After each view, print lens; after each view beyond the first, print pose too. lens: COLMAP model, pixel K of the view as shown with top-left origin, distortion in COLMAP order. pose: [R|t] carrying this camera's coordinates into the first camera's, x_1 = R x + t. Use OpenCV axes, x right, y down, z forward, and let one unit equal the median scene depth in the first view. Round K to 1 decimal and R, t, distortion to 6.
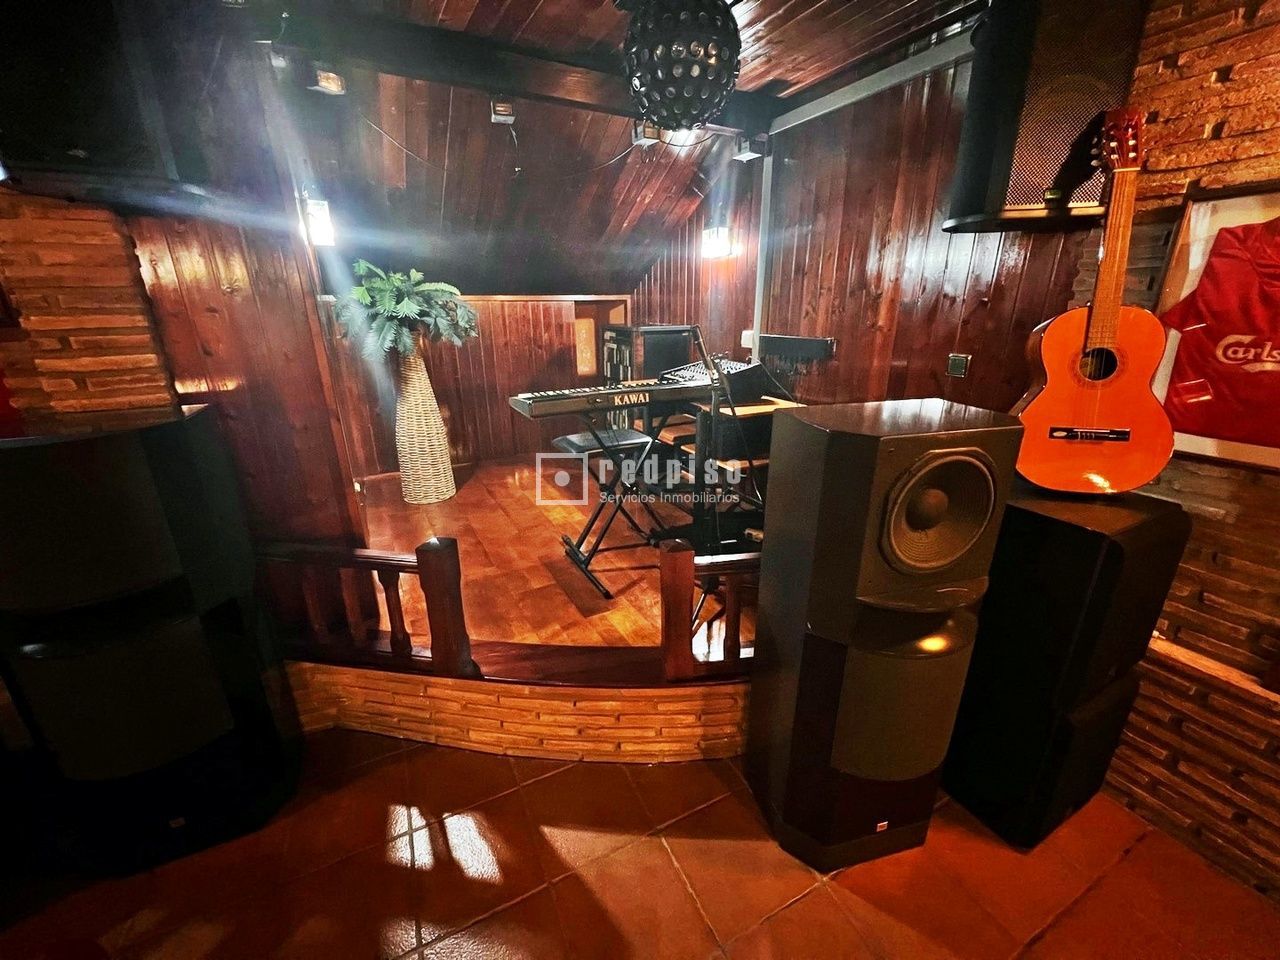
lens RADIAL K [[519.5, 0, 640.0], [0, 519.5, 480.0], [0, 0, 1]] dist [-0.000420, -0.000276]
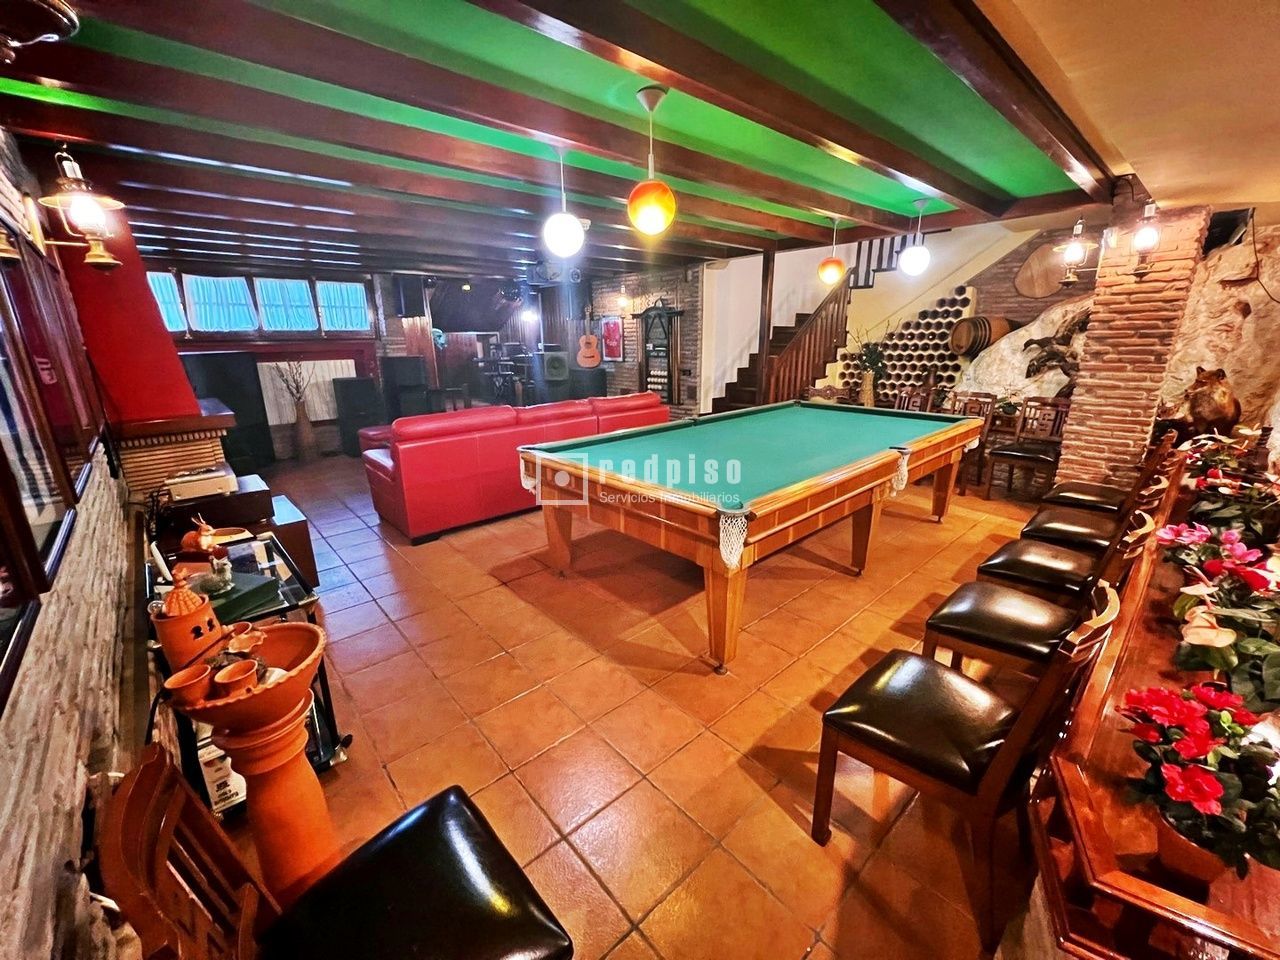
lens RADIAL K [[519.5, 0, 640.0], [0, 519.5, 480.0], [0, 0, 1]] dist [-0.000420, -0.000276]
pose [[0.962367, -0.076792, 0.260676, -0.093469], [0.091801, 0.994720, -0.045881, 0.730421], [-0.255777, 0.068084, 0.964335, -2.120293]]
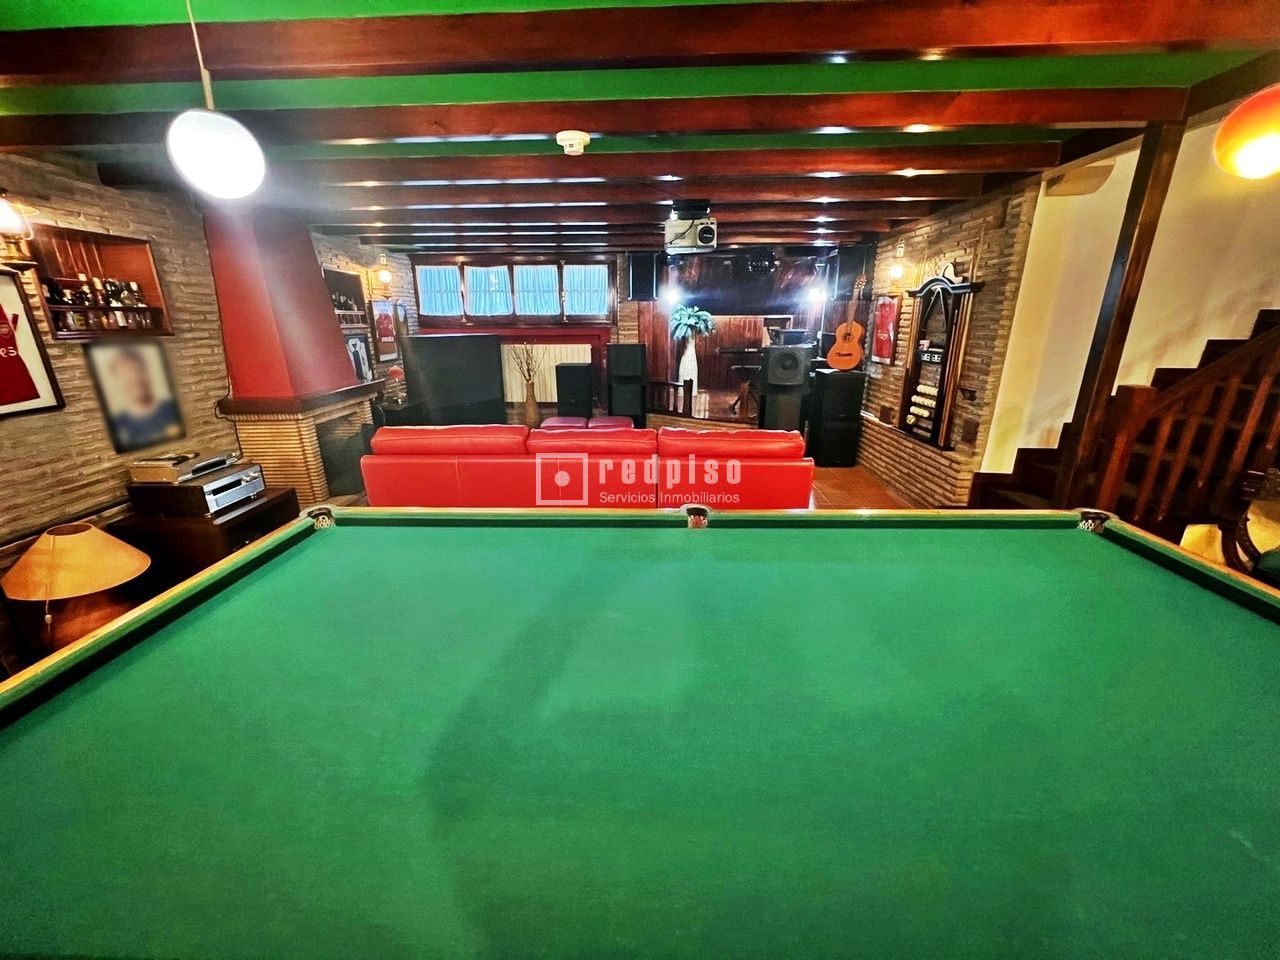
lens RADIAL K [[519.5, 0, 640.0], [0, 519.5, 480.0], [0, 0, 1]] dist [-0.000420, -0.000276]
pose [[0.877053, 0.147567, -0.457167, 0.669205], [-0.156348, 0.987523, 0.018812, 0.472486], [0.454239, 0.054978, 0.889182, -1.464821]]
